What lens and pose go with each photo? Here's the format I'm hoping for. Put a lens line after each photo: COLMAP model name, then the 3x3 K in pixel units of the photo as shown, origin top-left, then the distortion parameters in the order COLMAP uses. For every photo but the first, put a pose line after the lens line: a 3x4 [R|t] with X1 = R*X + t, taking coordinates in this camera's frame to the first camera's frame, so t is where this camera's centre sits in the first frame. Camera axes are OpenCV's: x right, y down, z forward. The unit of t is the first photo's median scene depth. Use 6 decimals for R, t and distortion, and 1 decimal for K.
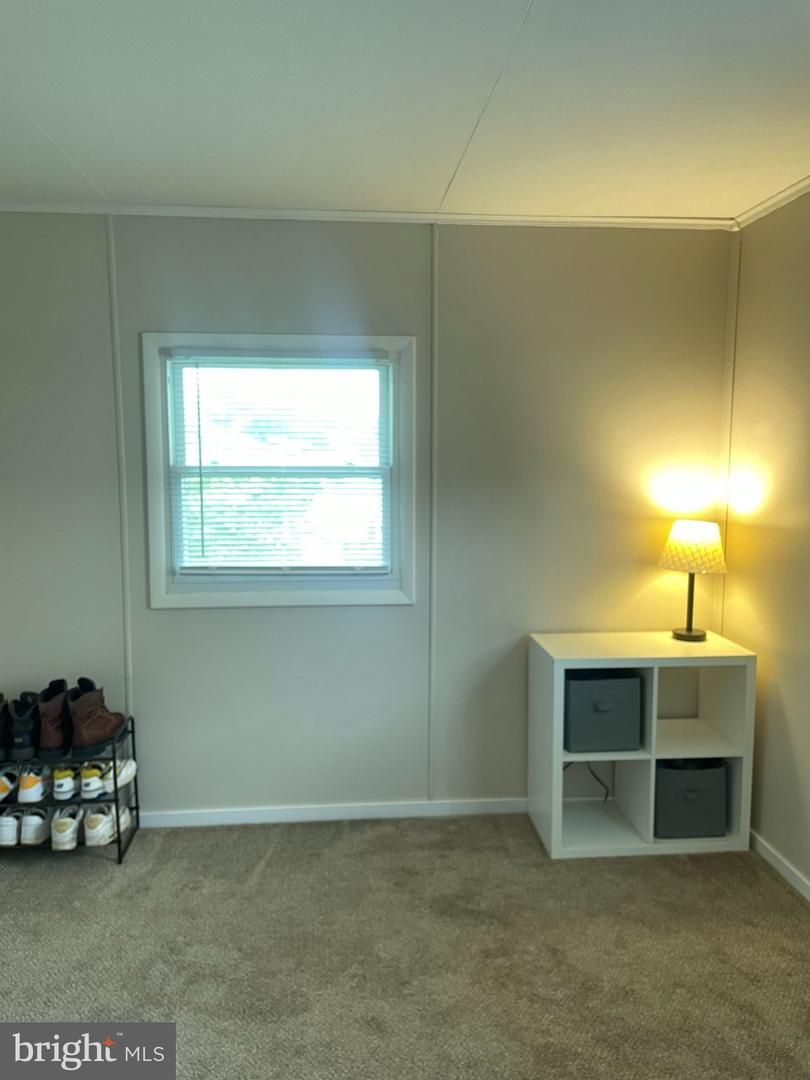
lens RADIAL K [[801.4, 0, 405.0], [0, 801.4, 540.0], [0, 0, 1]] dist [0.105256, -0.127872]
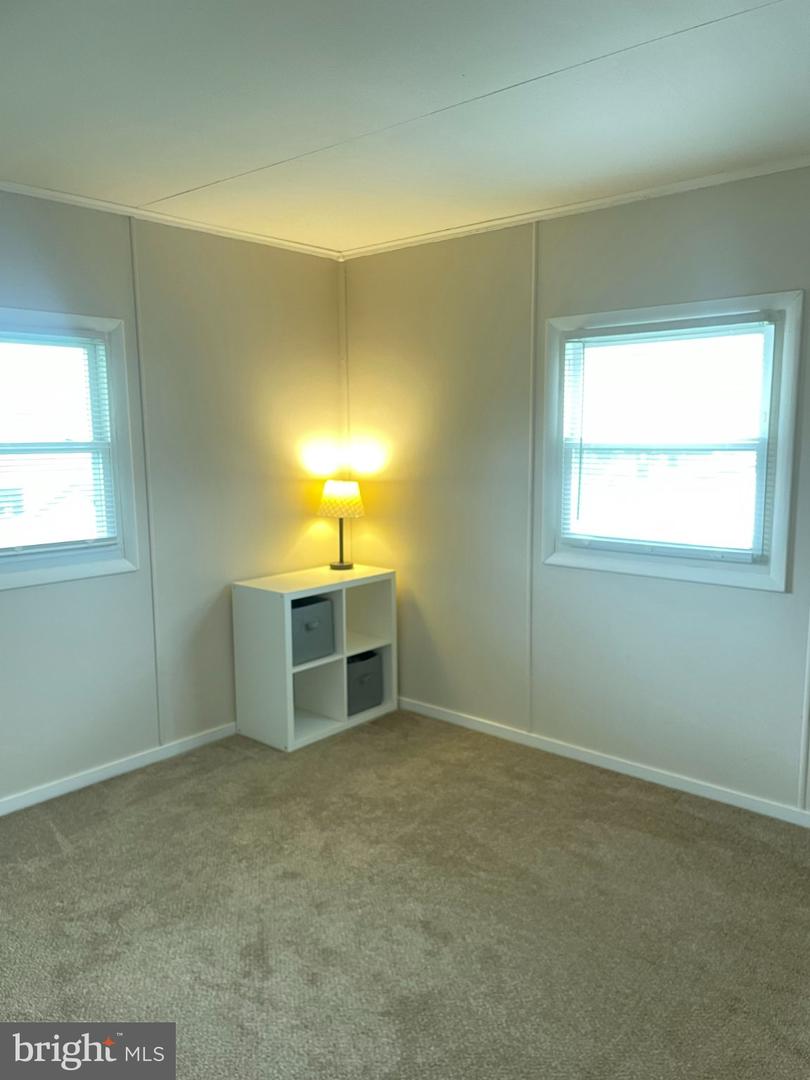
lens RADIAL K [[796.7, 0, 405.0], [0, 796.7, 540.0], [0, 0, 1]] dist [0.102401, -0.082443]
pose [[0.740078, -0.102317, 0.664692, -0.468130], [0.084556, 0.994673, 0.058965, 0.006978], [-0.667184, 0.012564, 0.744787, -0.049107]]
